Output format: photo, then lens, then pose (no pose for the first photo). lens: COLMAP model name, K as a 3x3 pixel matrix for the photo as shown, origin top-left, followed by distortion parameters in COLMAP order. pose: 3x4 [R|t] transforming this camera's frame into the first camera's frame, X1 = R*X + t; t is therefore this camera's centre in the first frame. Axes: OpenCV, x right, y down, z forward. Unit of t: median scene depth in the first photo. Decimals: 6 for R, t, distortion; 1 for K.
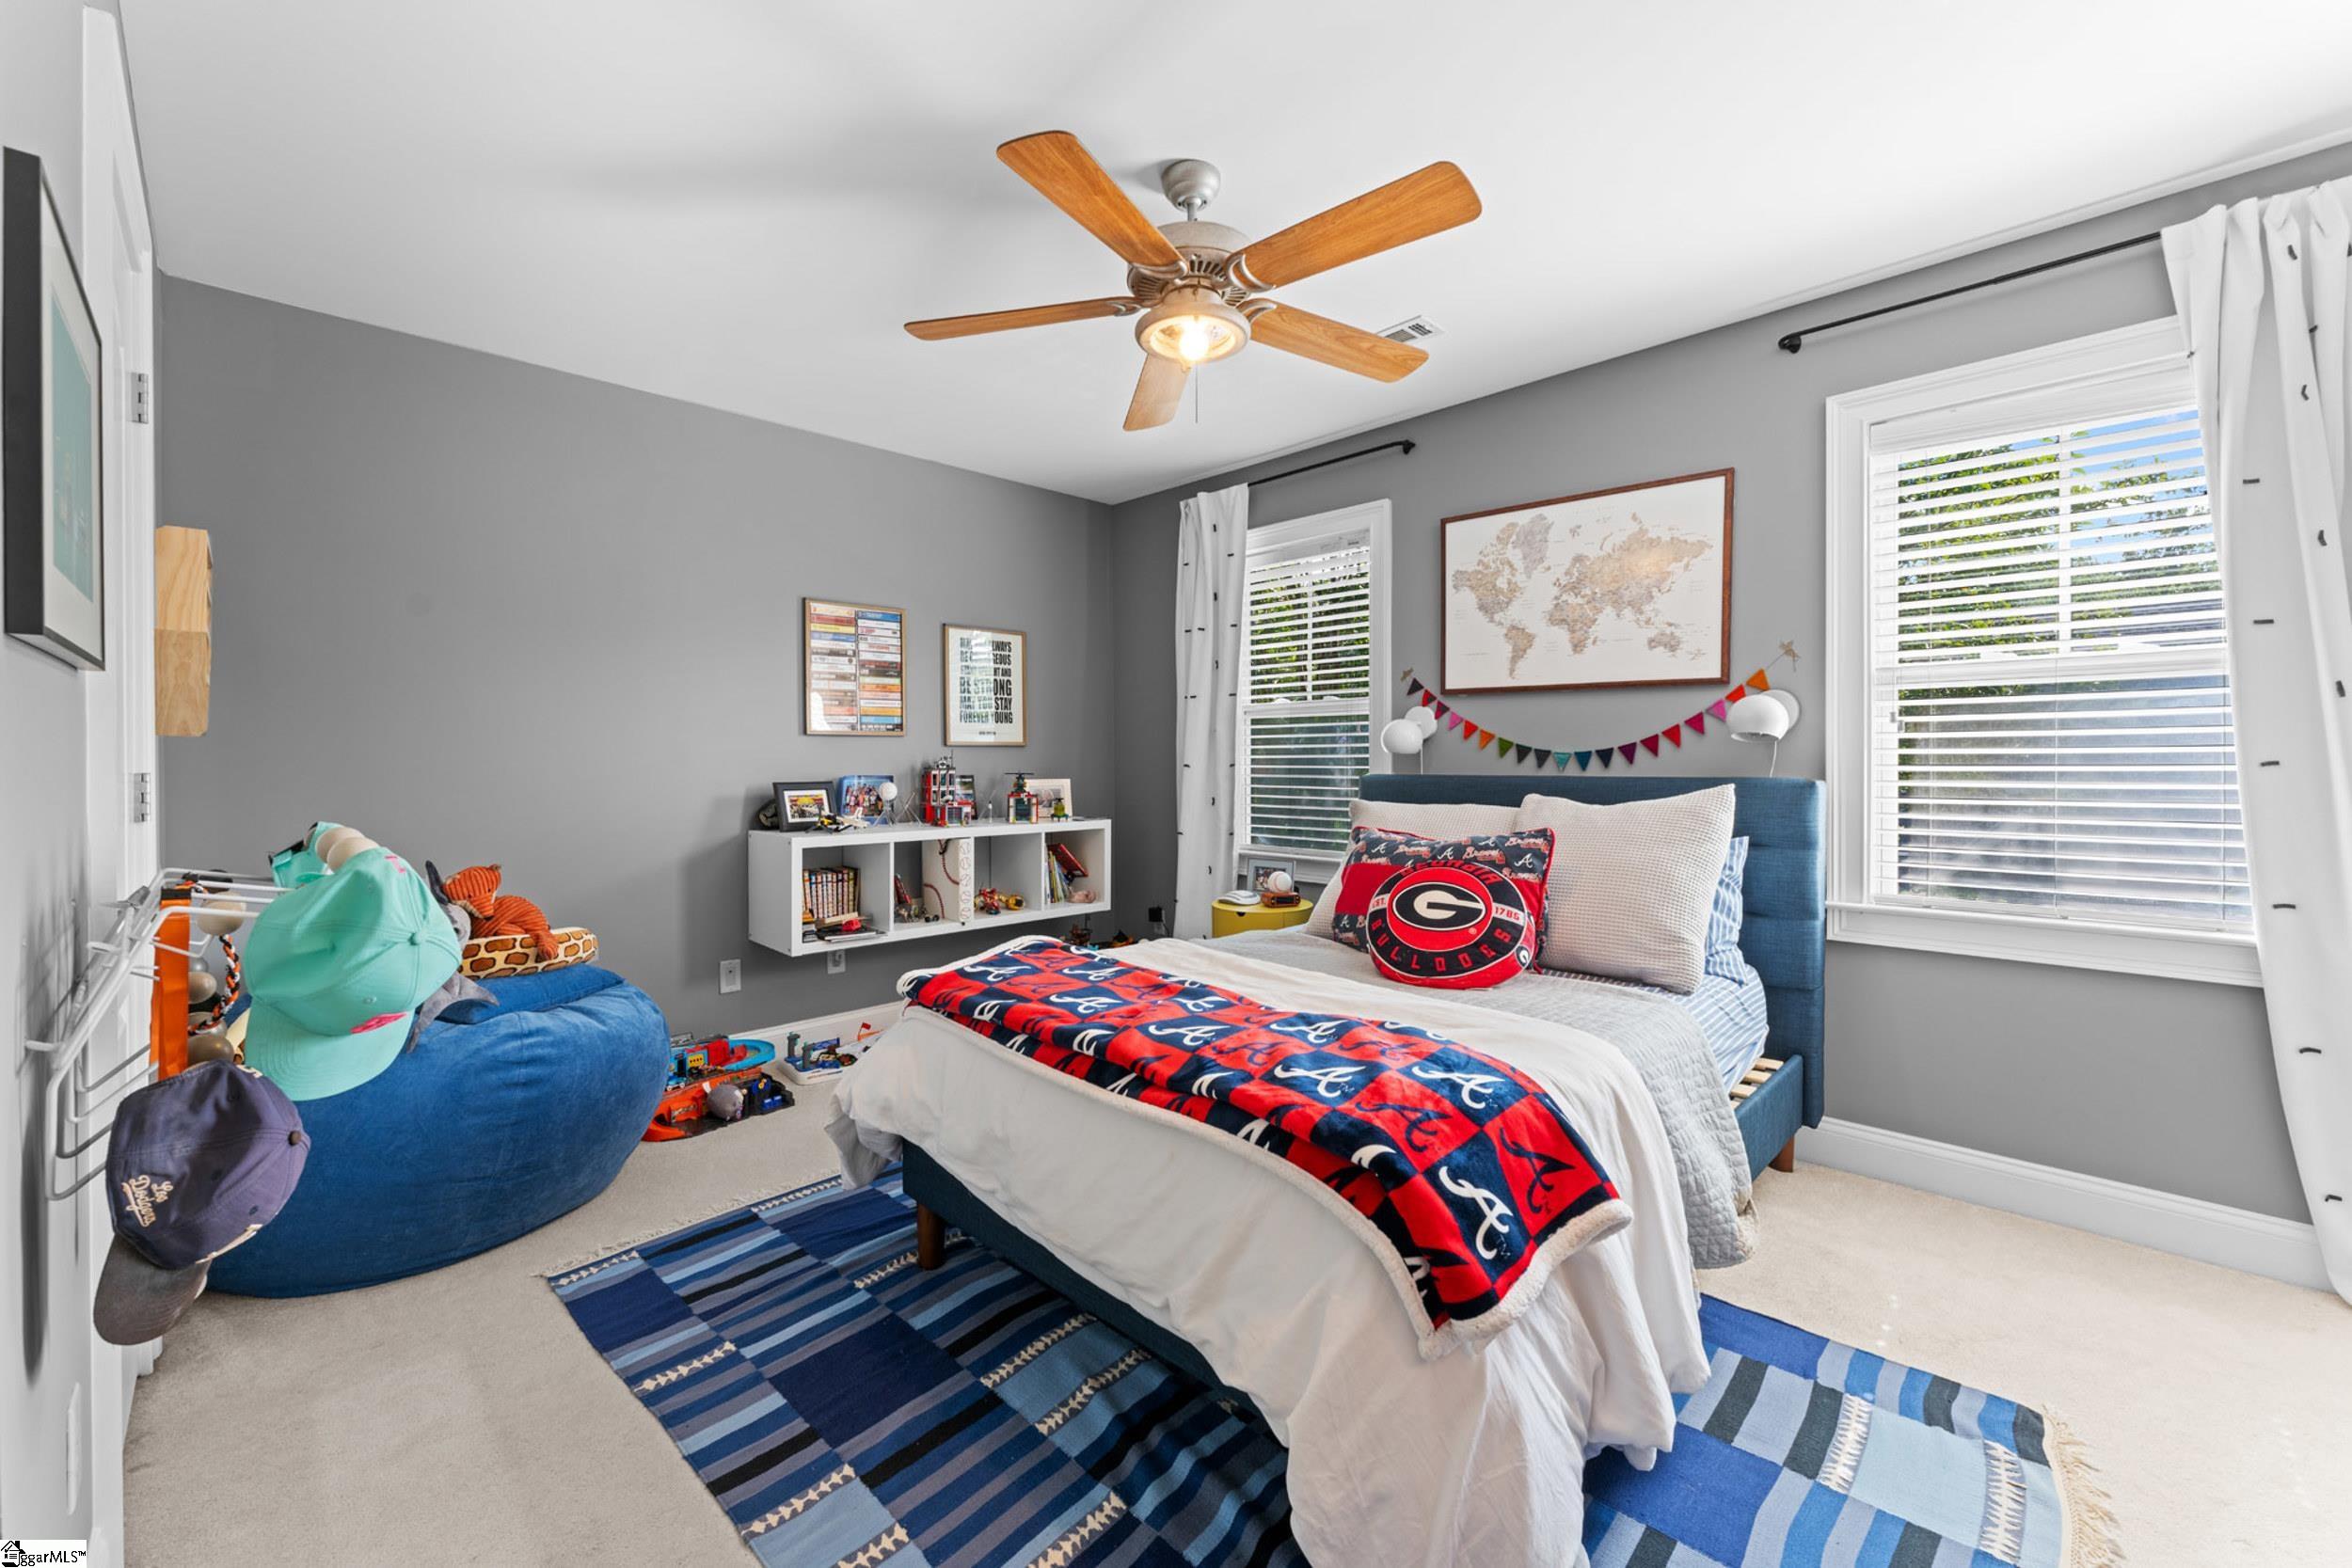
lens RADIAL K [[947.2, 0, 1177.9], [0, 947.2, 773.1], [0, 0, 1]] dist [-0.004065, -0.000595]
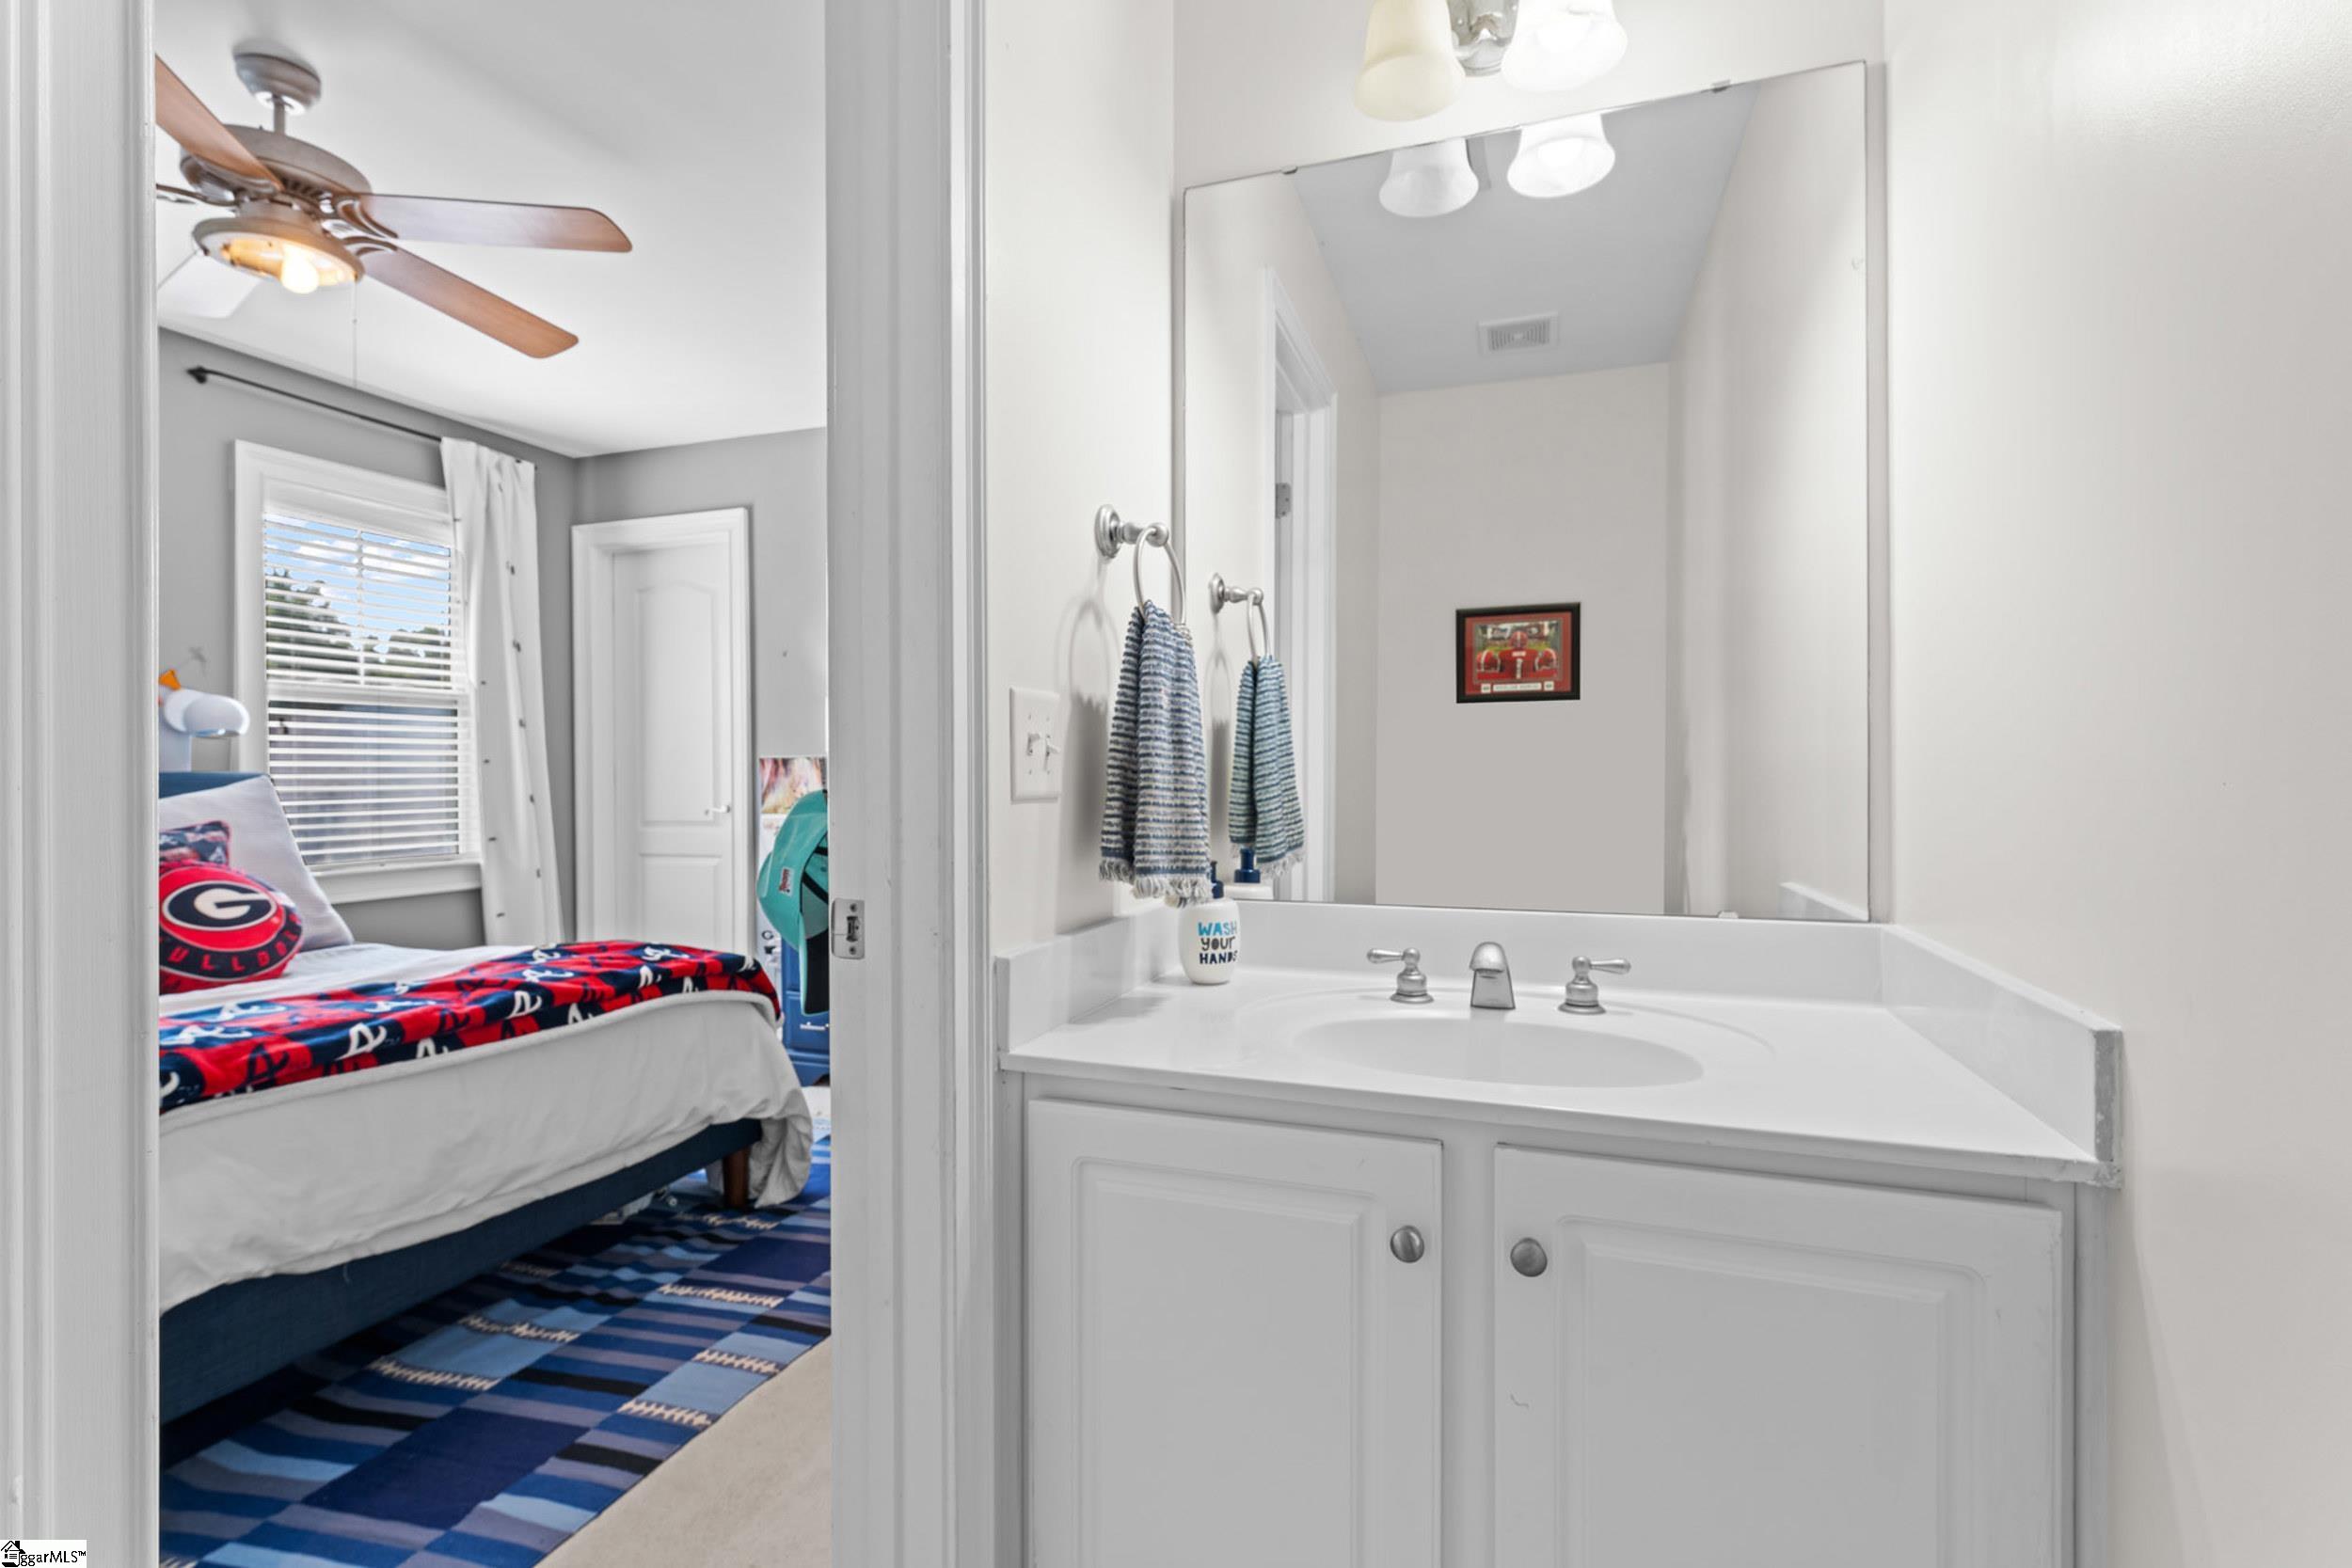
lens RADIAL K [[1098.1, 0, 1174.6], [0, 1098.1, 772.0], [0, 0, 1]] dist [-0.003148, -0.000759]
pose [[-0.440560, 0.004691, 0.897711, -1.503912], [0.016338, 0.999863, 0.002793, 0.028710], [-0.897574, 0.015898, -0.440576, 0.851468]]
